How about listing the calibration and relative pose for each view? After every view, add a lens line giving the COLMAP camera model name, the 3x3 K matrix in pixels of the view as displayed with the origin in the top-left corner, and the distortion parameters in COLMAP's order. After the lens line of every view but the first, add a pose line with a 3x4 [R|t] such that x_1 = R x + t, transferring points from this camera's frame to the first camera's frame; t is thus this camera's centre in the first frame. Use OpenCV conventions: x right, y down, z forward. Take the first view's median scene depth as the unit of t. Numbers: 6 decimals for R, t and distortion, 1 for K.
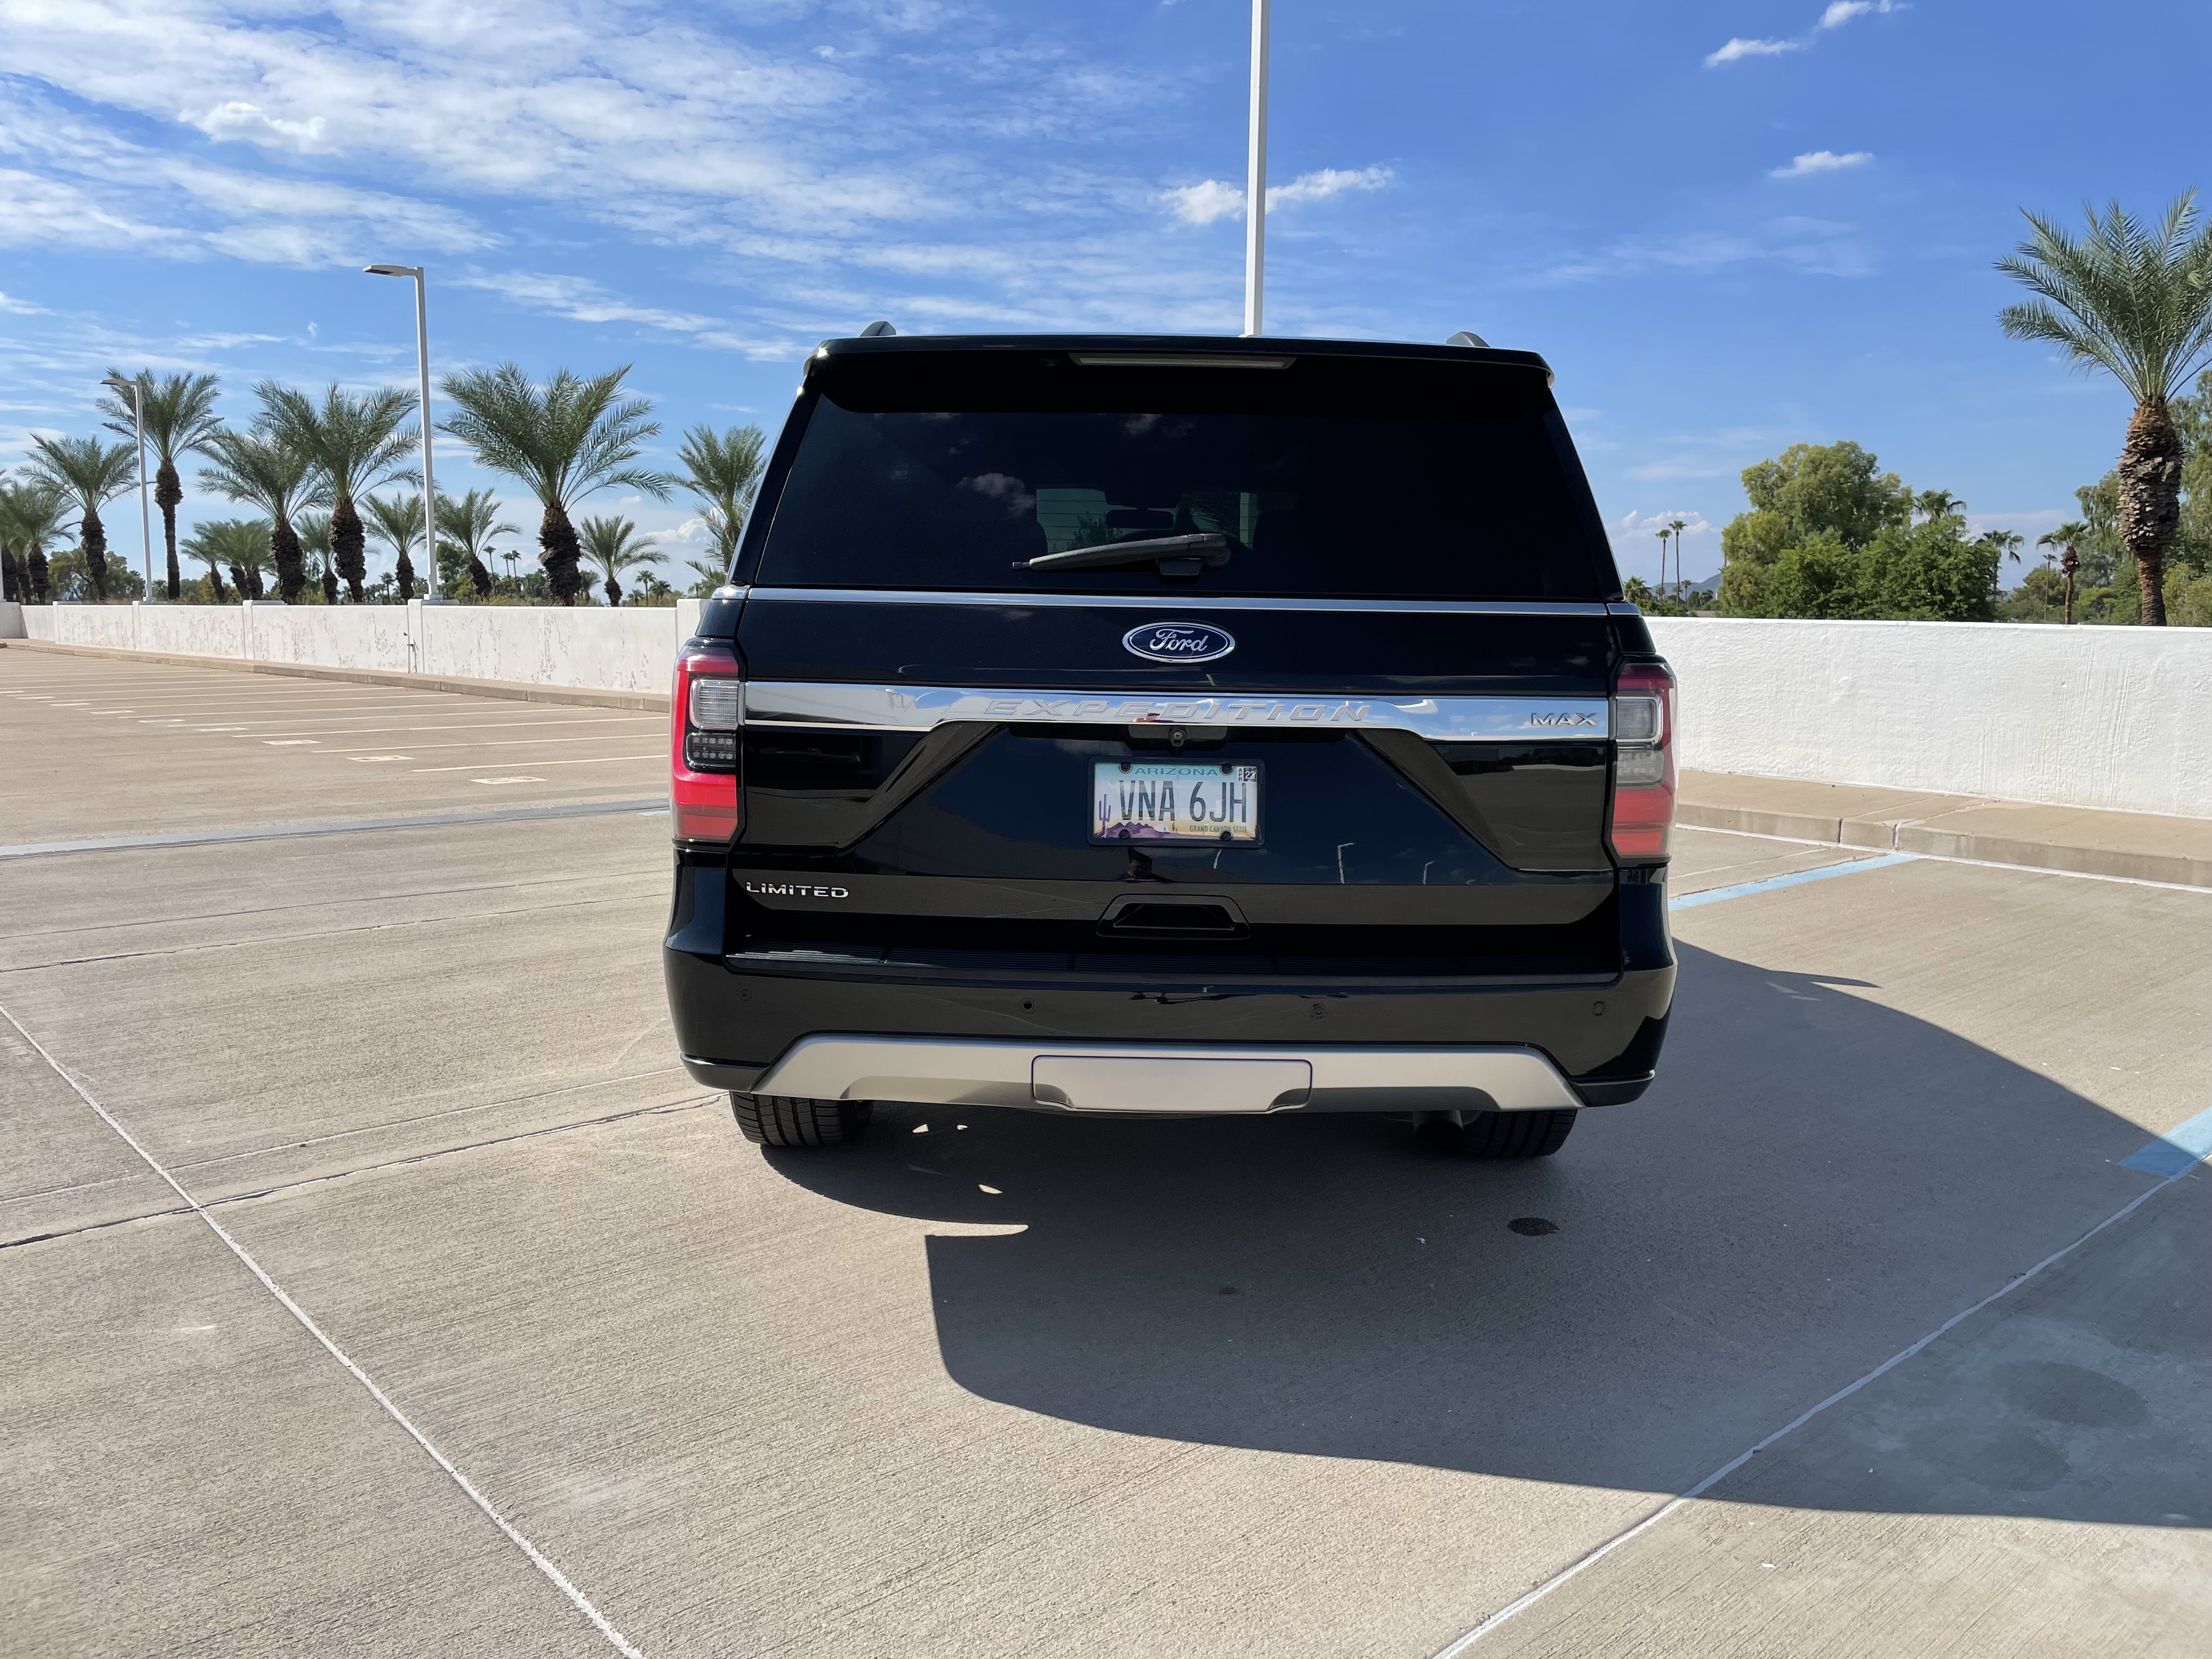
lens RADIAL K [[1693.0, 0, 1115.8], [0, 1693.0, 819.9], [0, 0, 1]] dist [0.078611, -0.117110]
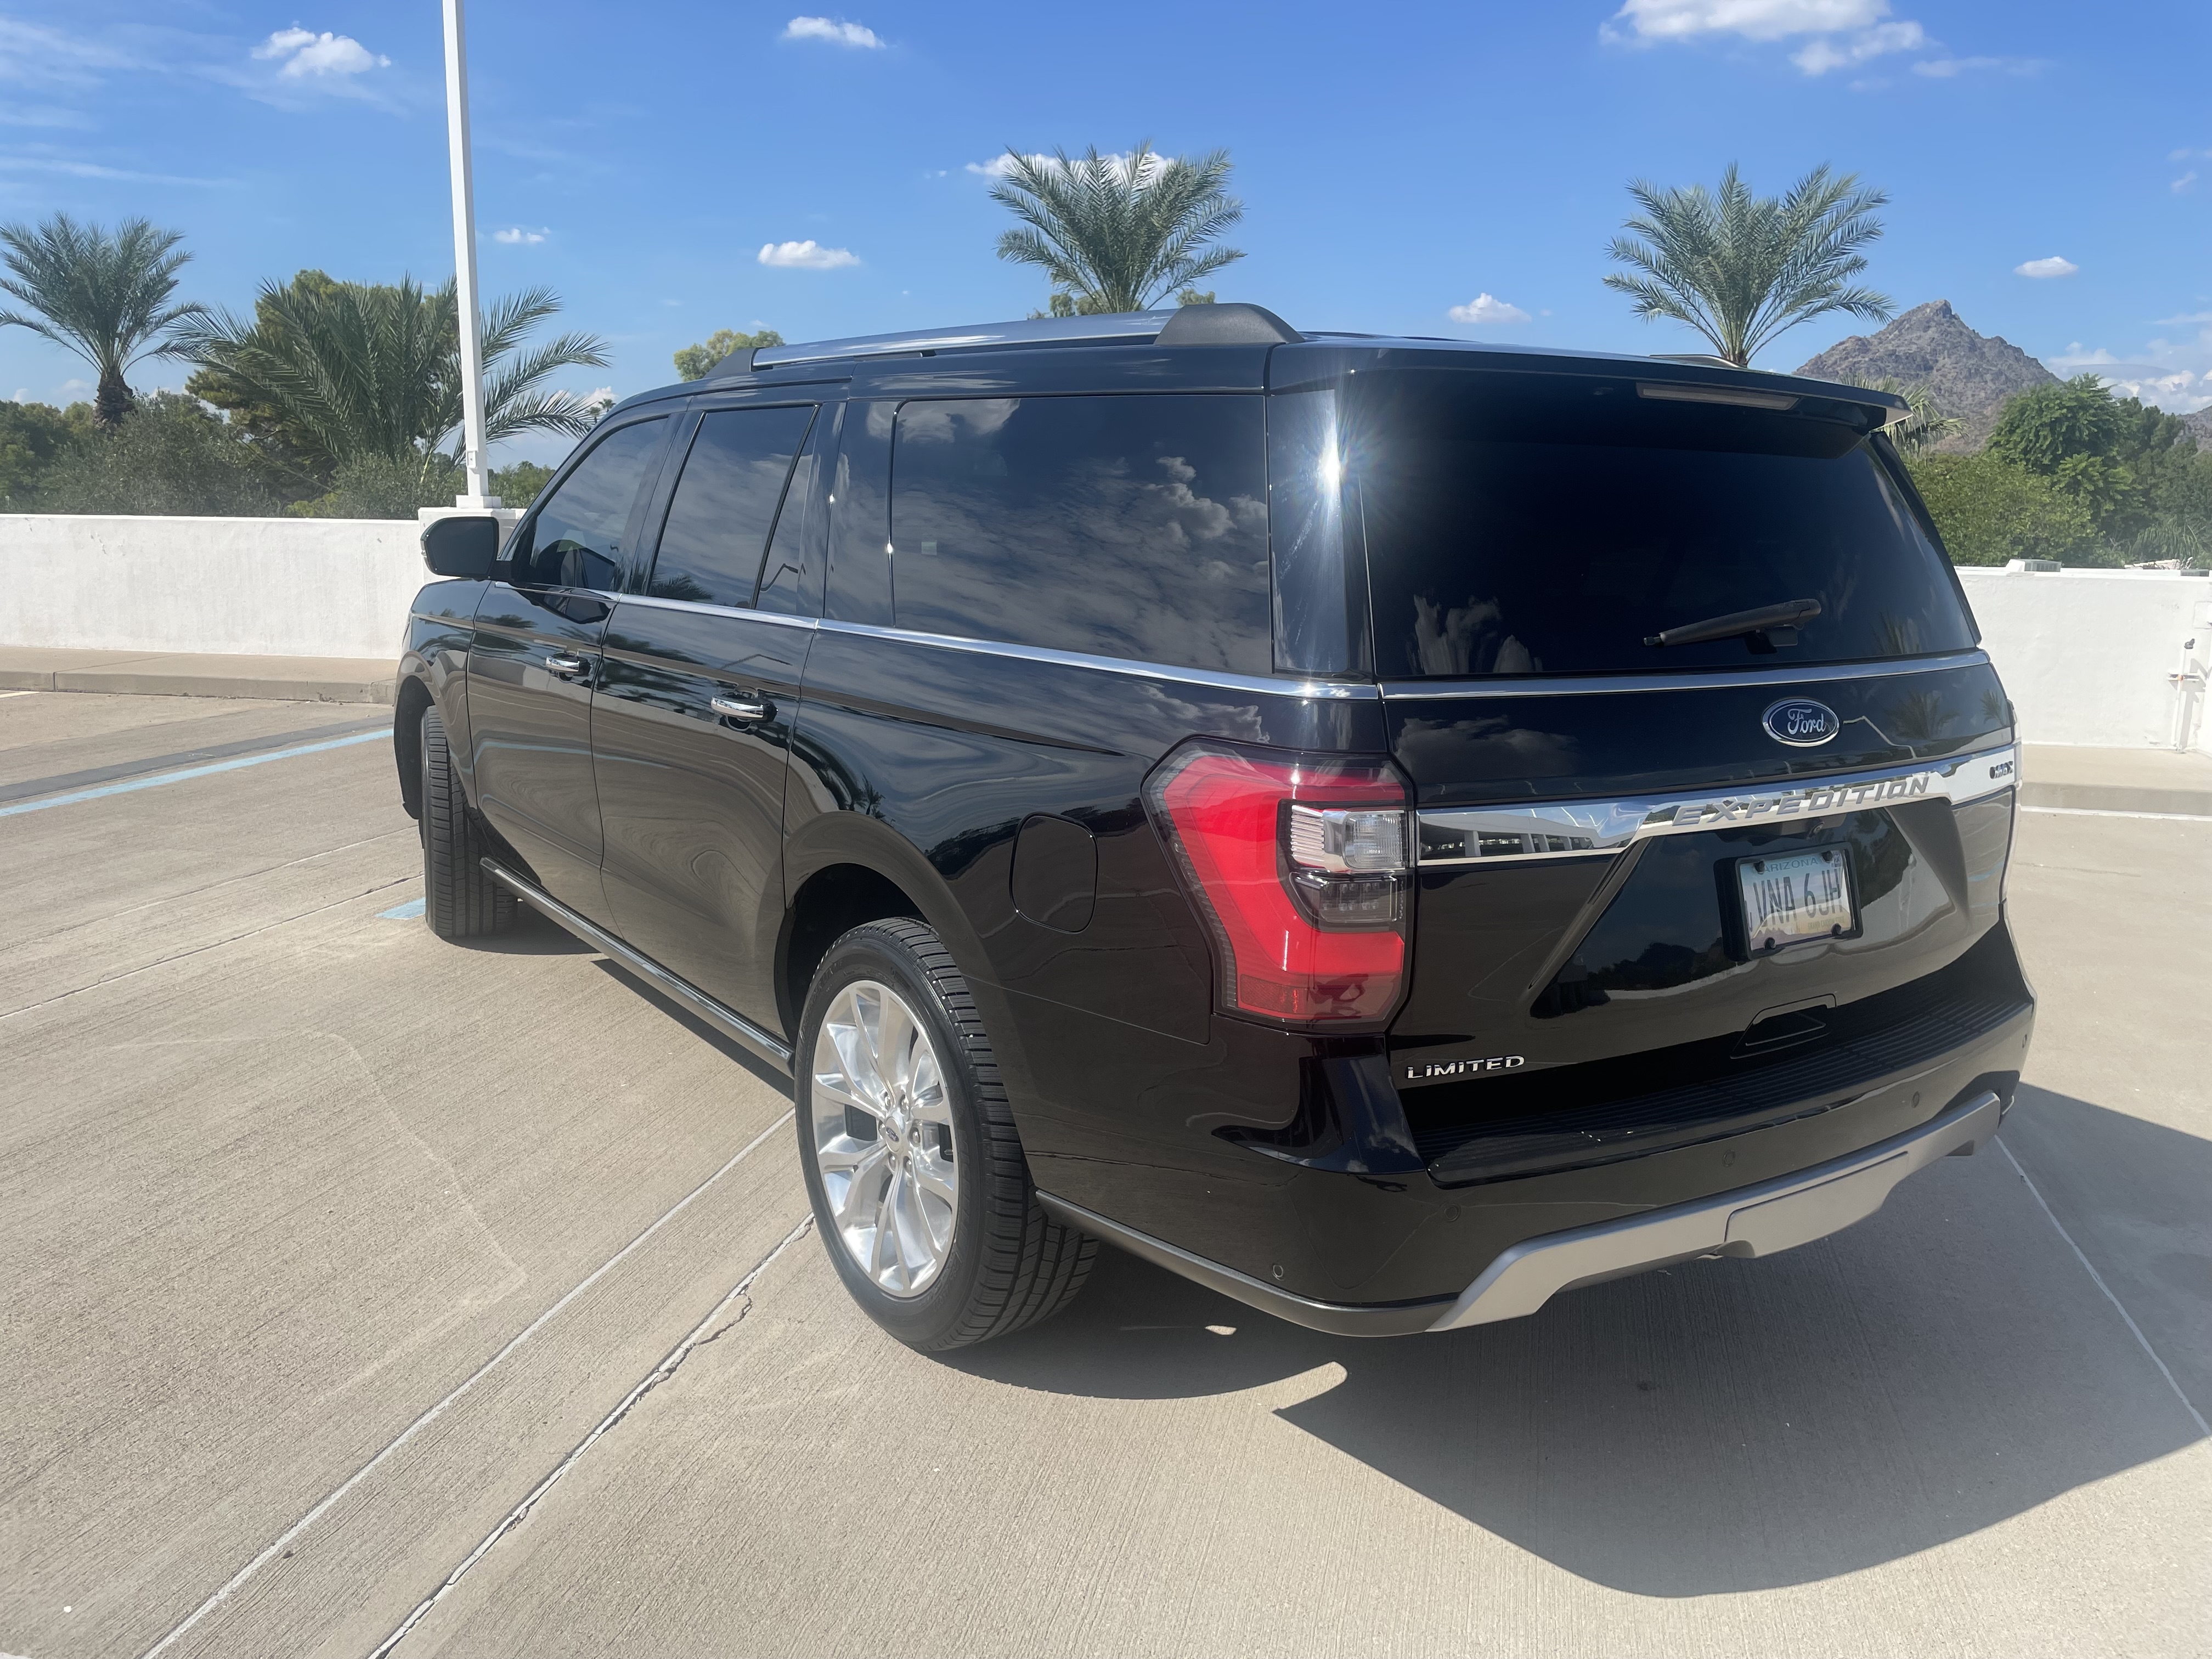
lens RADIAL K [[1686.0, 0, 1120.1], [0, 1686.0, 820.2], [0, 0, 1]] dist [0.082982, -0.121280]
pose [[0.818348, -0.098564, 0.566208, -0.648692], [0.059039, 0.994390, 0.087772, -0.129479], [-0.571682, -0.038400, 0.819576, 0.392976]]
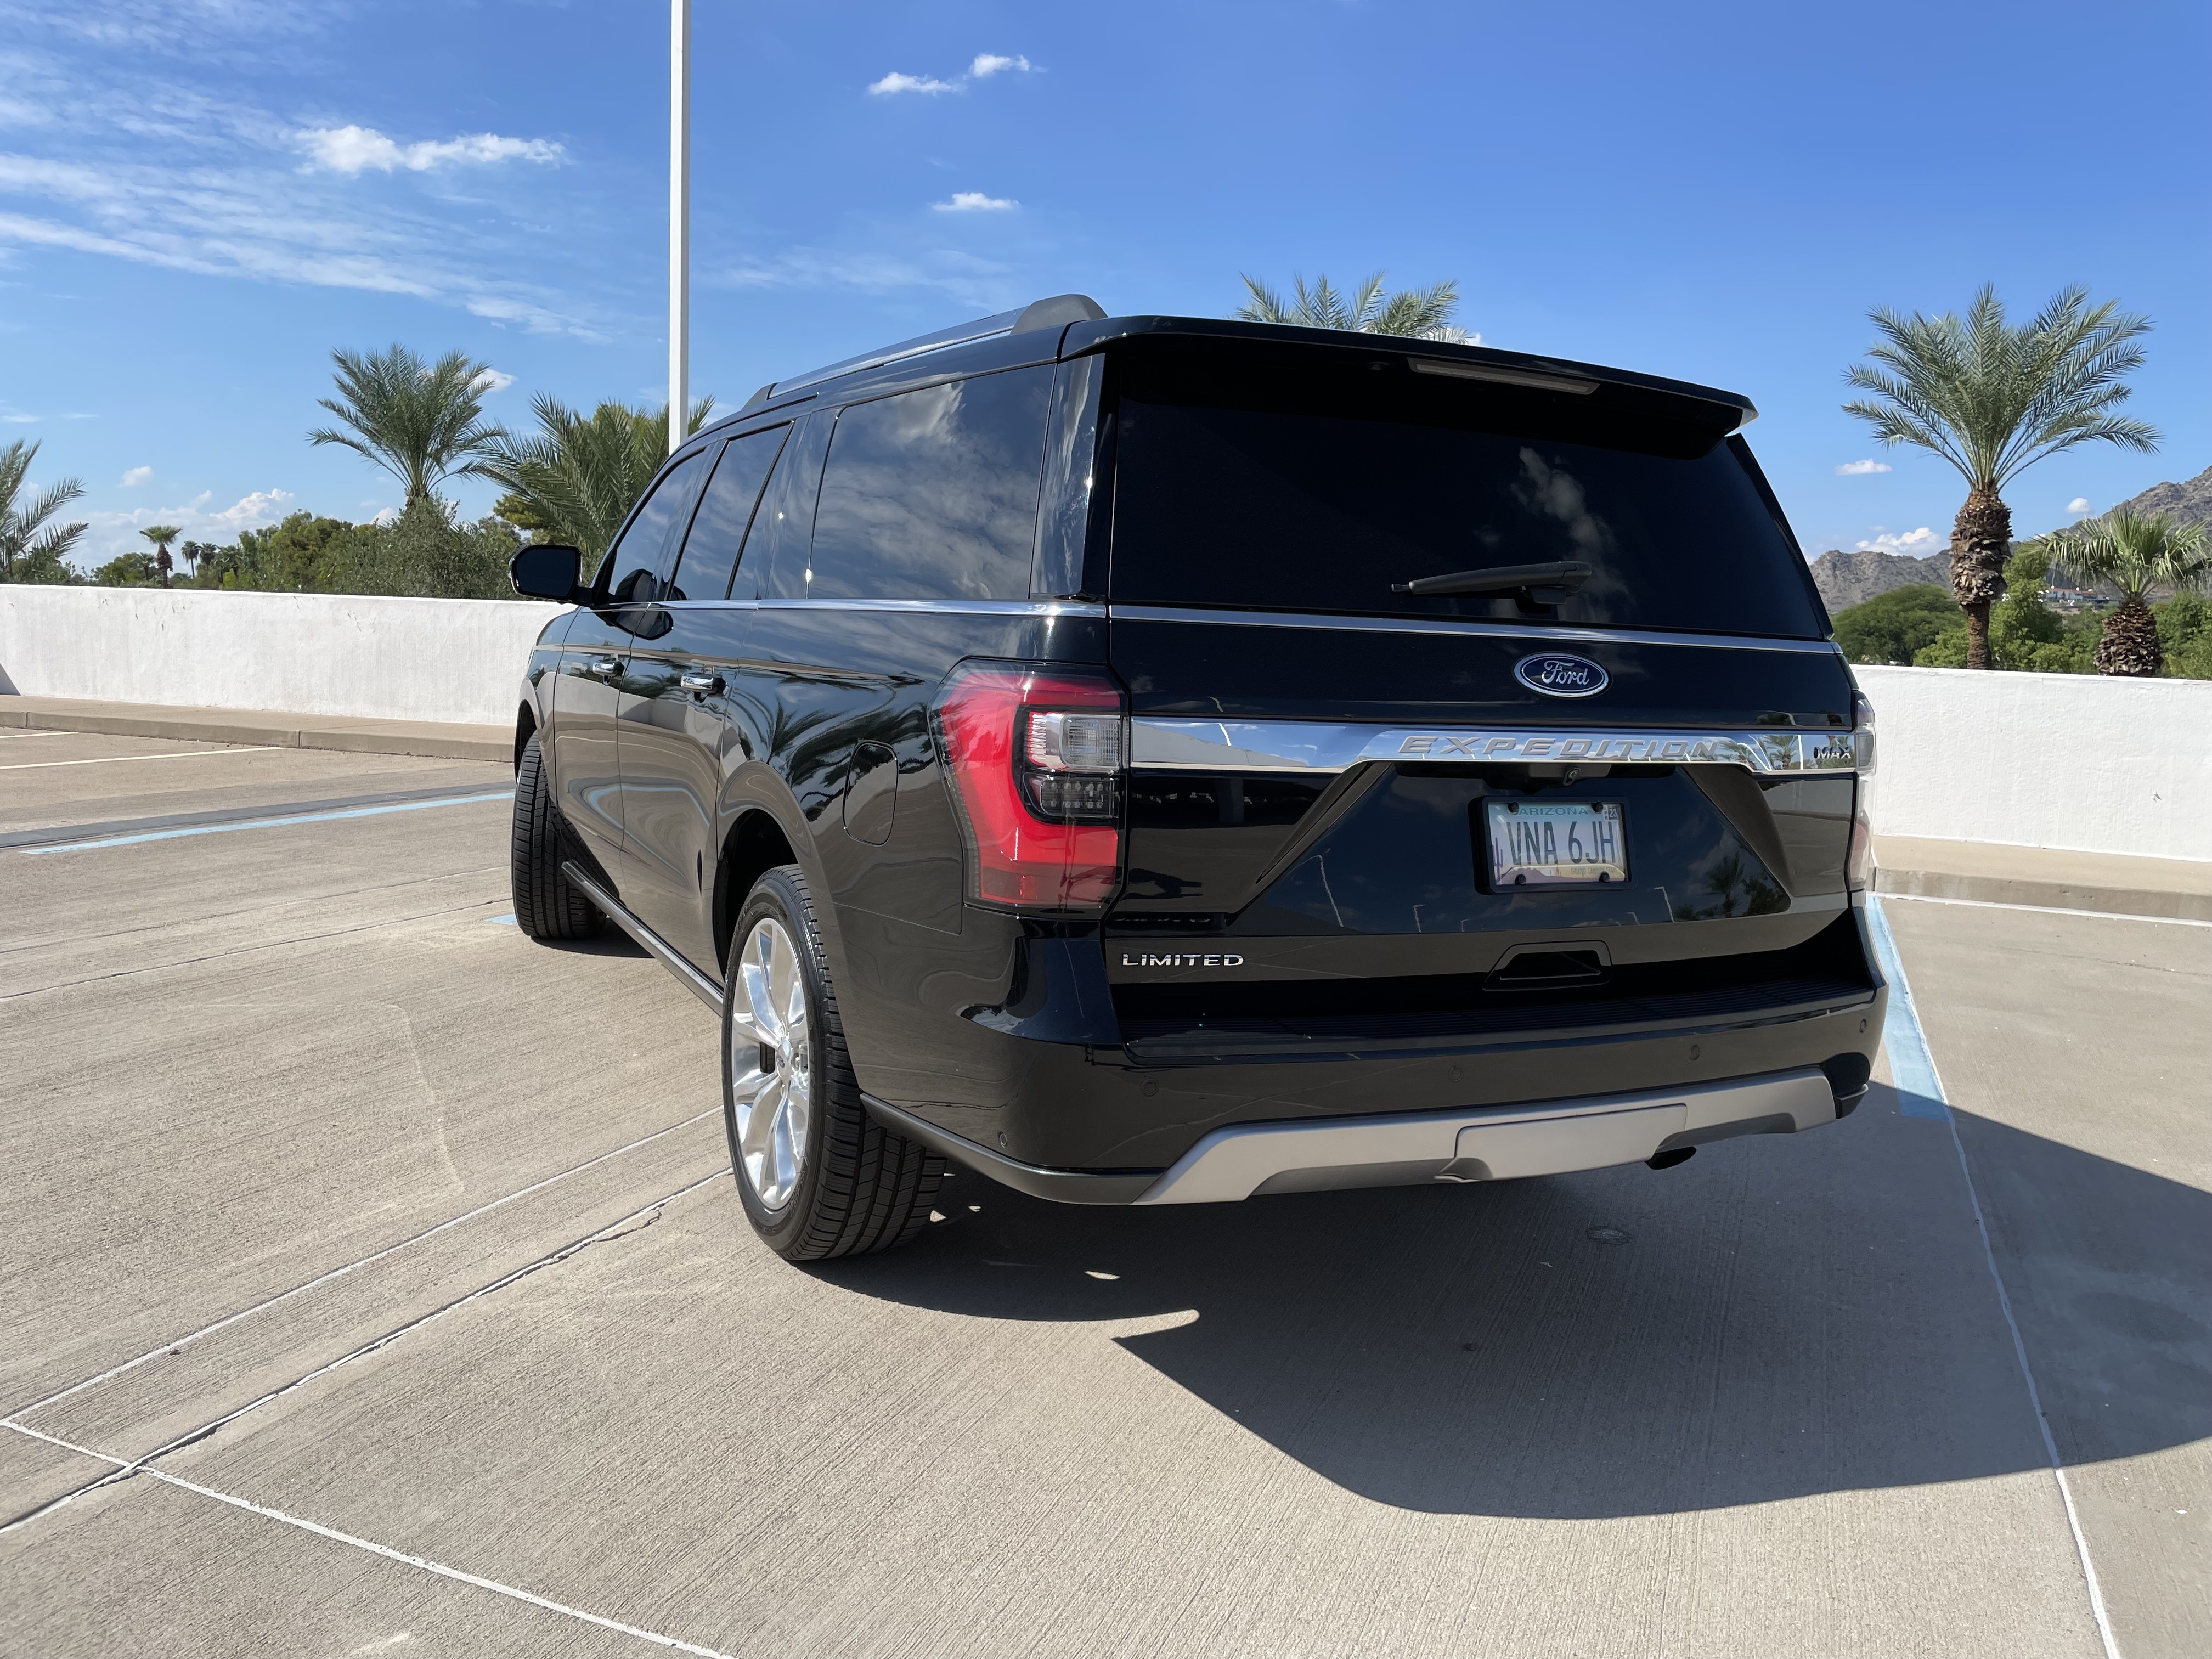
lens RADIAL K [[1689.9, 0, 1126.4], [0, 1689.9, 832.4], [0, 0, 1]] dist [0.075713, -0.114371]
pose [[0.891593, -0.026901, 0.452039, -0.513647], [0.023713, 0.999638, 0.012718, -0.029373], [-0.452217, -0.000620, 0.891908, 0.222499]]
